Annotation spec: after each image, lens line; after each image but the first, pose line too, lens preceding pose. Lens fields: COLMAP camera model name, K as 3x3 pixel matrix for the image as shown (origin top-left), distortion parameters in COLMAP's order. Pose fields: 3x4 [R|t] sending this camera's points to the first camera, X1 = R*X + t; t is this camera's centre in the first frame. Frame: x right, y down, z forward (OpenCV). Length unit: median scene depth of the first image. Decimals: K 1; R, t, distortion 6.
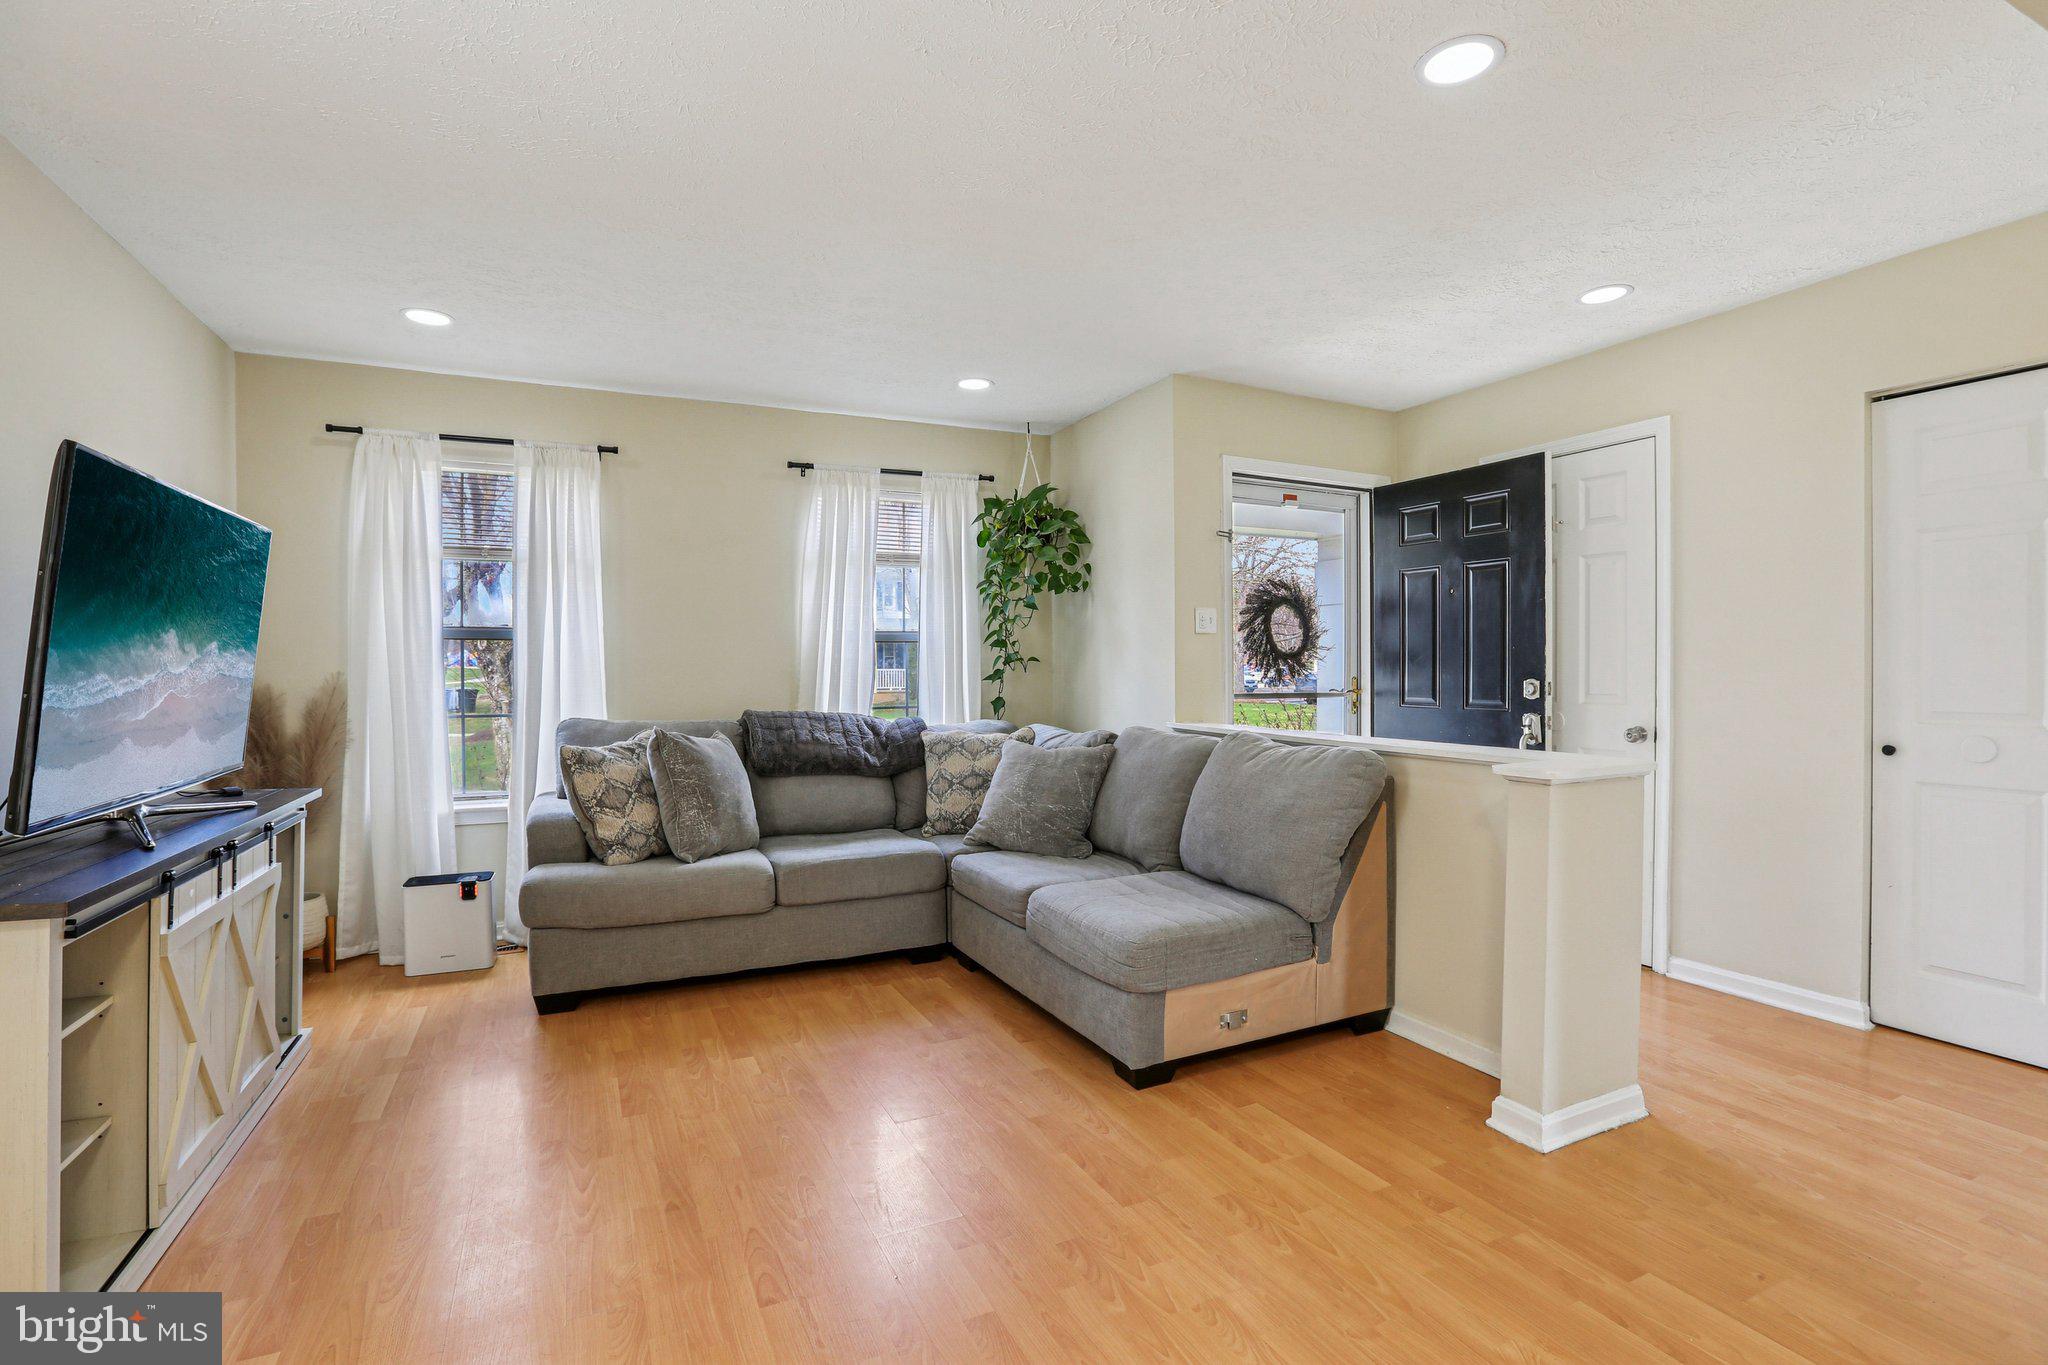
lens RADIAL K [[949.4, 0, 1016.9], [0, 949.4, 678.4], [0, 0, 1]] dist [-0.040331, 0.011098]
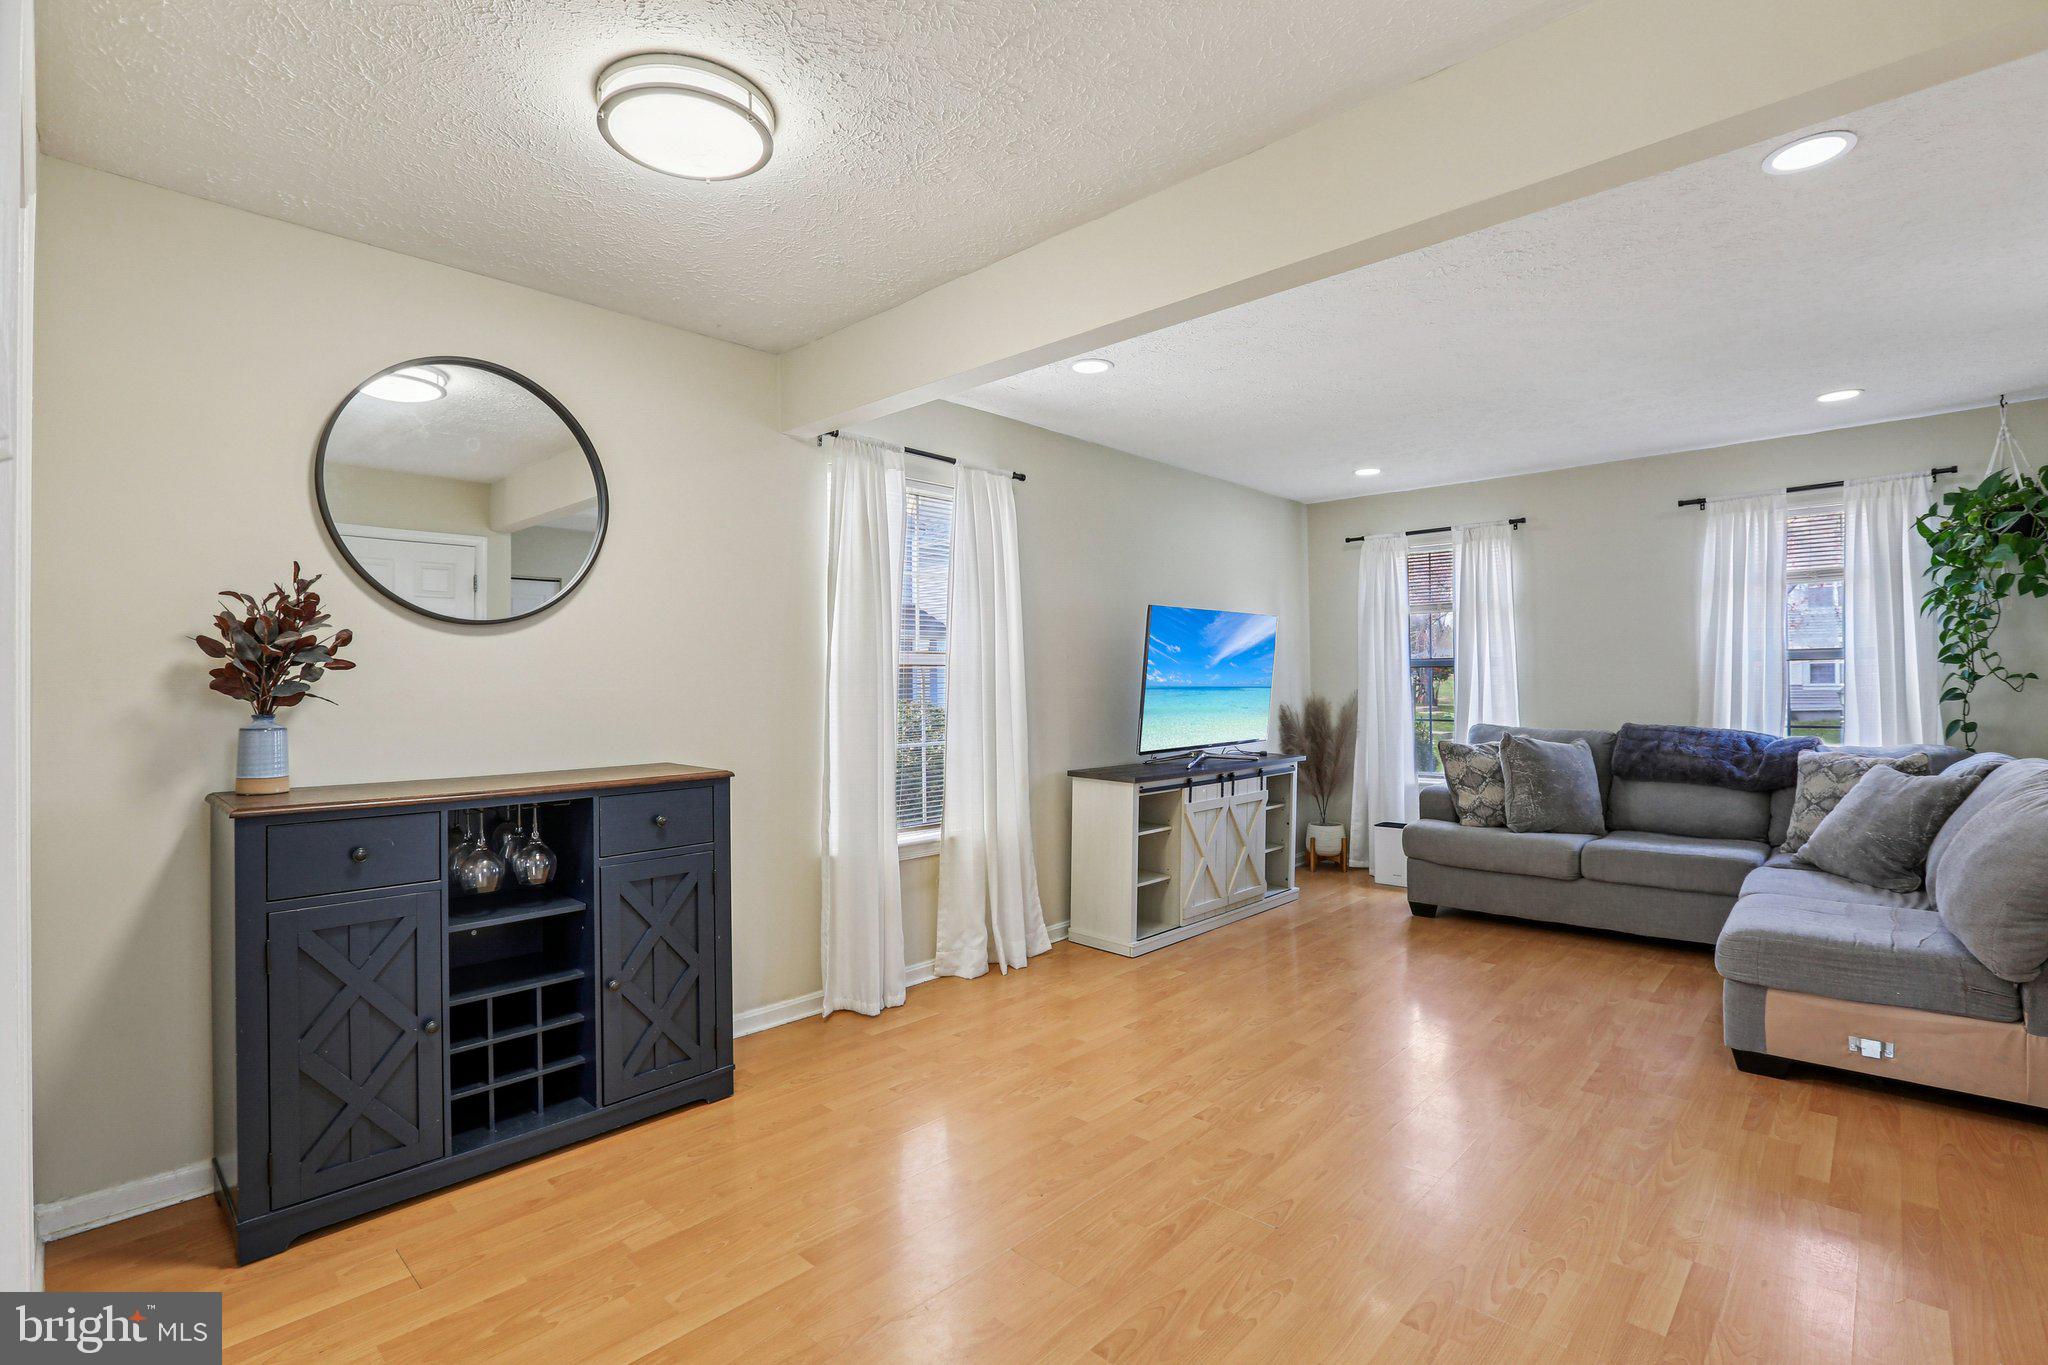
lens RADIAL K [[949.4, 0, 1028.0], [0, 949.4, 682.4], [0, 0, 1]] dist [-0.040331, 0.011098]
pose [[0.374536, -0.001007, -0.927212, 0.612142], [-0.002272, 0.999995, -0.002004, -0.015350], [0.927210, 0.002857, 0.374532, -0.147614]]
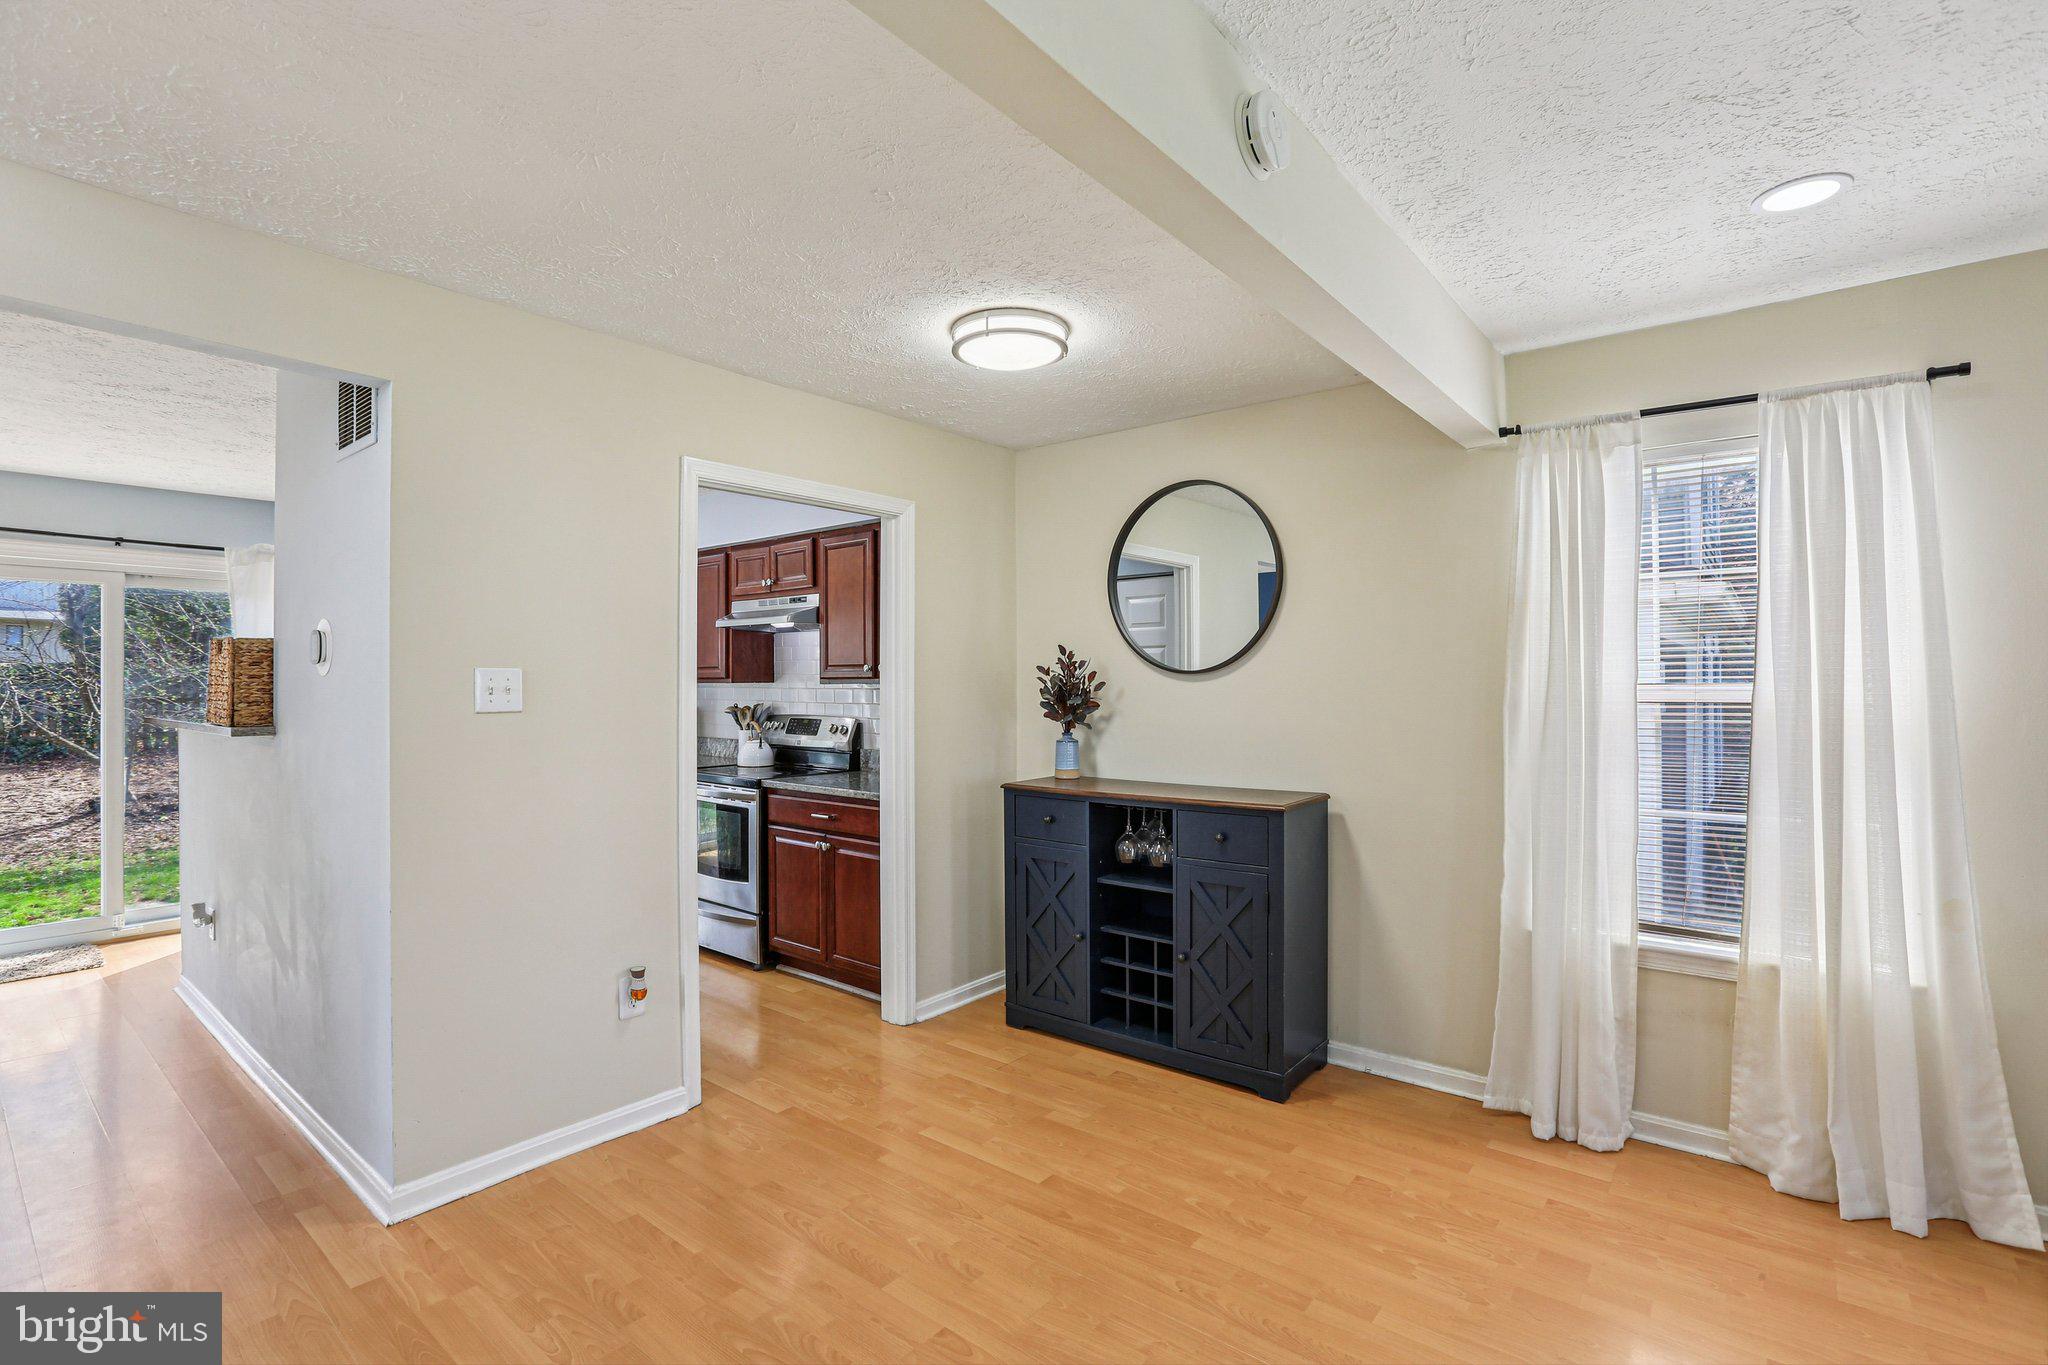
lens RADIAL K [[949.4, 0, 983.0], [0, 949.4, 675.5], [0, 0, 1]] dist [-0.040331, 0.011098]
pose [[-0.903346, 0.001175, -0.428911, 0.404153], [0.000850, 0.999999, 0.000949, -0.062216], [0.428912, 0.000493, -0.903346, 0.573365]]
